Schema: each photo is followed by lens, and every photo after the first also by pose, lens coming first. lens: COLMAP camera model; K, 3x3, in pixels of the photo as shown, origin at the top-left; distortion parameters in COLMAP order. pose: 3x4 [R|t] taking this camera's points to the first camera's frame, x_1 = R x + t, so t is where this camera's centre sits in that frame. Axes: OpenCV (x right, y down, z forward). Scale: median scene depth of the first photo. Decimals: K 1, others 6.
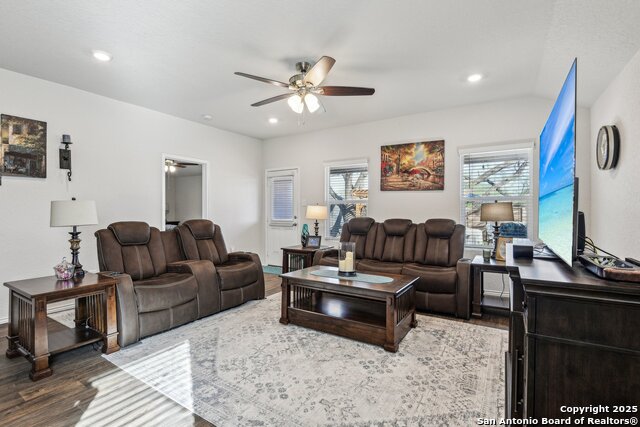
lens RADIAL K [[299.2, 0, 316.0], [0, 299.2, 210.6], [0, 0, 1]] dist [-0.016857, -0.001003]
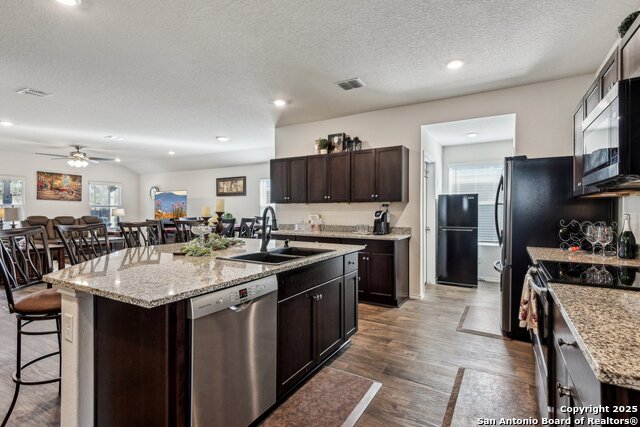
lens RADIAL K [[306.4, 0, 313.3], [0, 306.4, 215.5], [0, 0, 1]] dist [-0.003636, -0.011886]
pose [[-0.028561, -0.011404, 0.999527, -1.562357], [-0.005606, 0.999921, 0.011249, -0.008689], [-0.999576, -0.005282, -0.028623, -0.439006]]
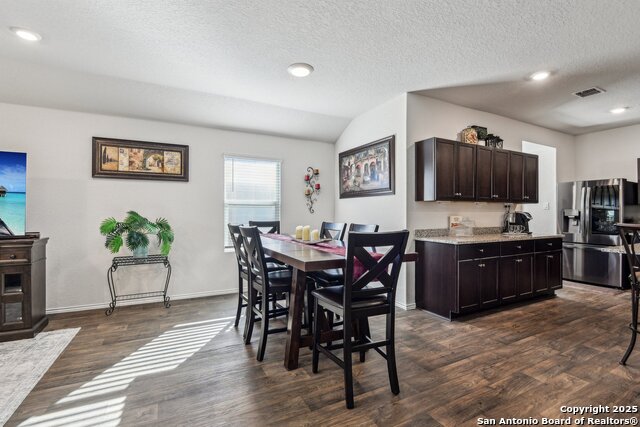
lens RADIAL K [[299.2, 0, 310.6], [0, 299.2, 211.5], [0, 0, 1]] dist [-0.016857, -0.001003]
pose [[-0.849801, 0.003952, 0.527089, -0.620324], [-0.002730, 0.999925, -0.011899, -0.000152], [-0.527097, -0.011551, -0.849727, 0.453288]]
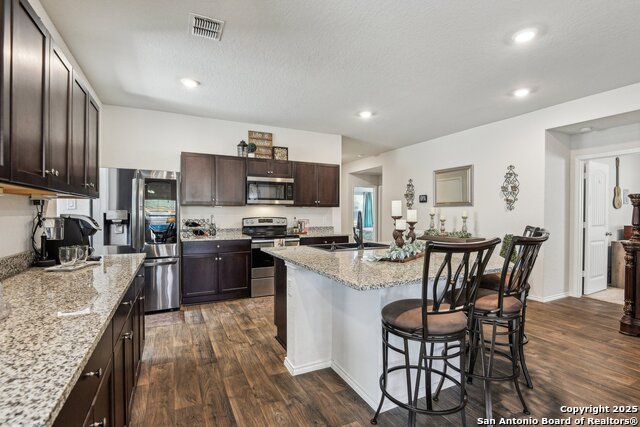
lens RADIAL K [[299.2, 0, 311.0], [0, 299.2, 216.6], [0, 0, 1]] dist [-0.016857, -0.001003]
pose [[-0.534462, 0.008749, -0.845147, -0.512442], [-0.001166, 0.999938, 0.011089, -0.013465], [0.845191, 0.006912, -0.534419, -0.148374]]
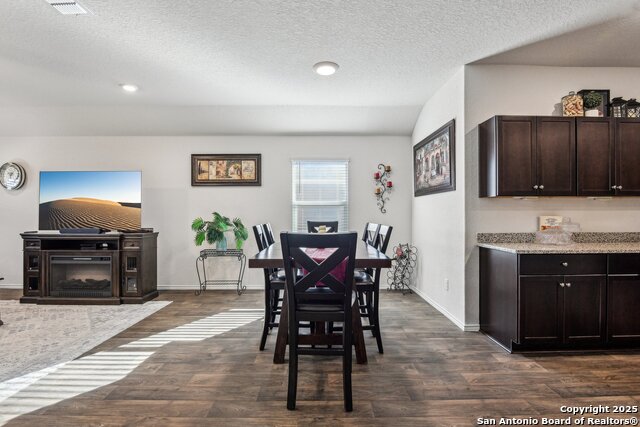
lens RADIAL K [[306.4, 0, 309.6], [0, 306.4, 213.1], [0, 0, 1]] dist [-0.003636, -0.011886]
pose [[-0.516449, 0.005122, 0.856302, -0.808604], [-0.001180, 0.999977, -0.006693, -0.000456], [-0.856317, -0.004467, -0.516431, 0.282981]]
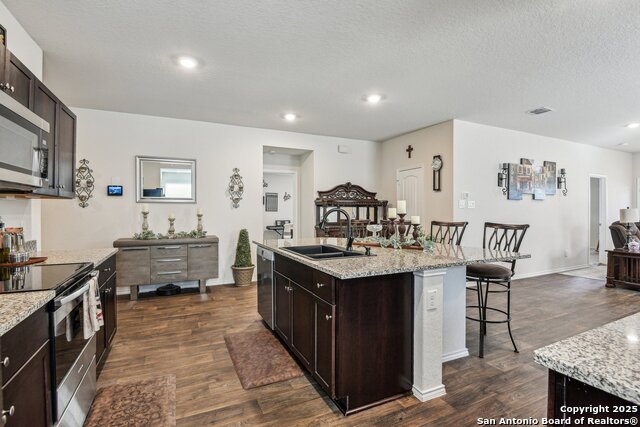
lens RADIAL K [[306.4, 0, 325.4], [0, 306.4, 208.8], [0, 0, 1]] dist [-0.003636, -0.011886]
pose [[0.854875, -0.004640, -0.518813, -0.806968], [0.001999, 0.999982, -0.005648, -0.014675], [0.518830, 0.003791, 0.854869, -0.861018]]
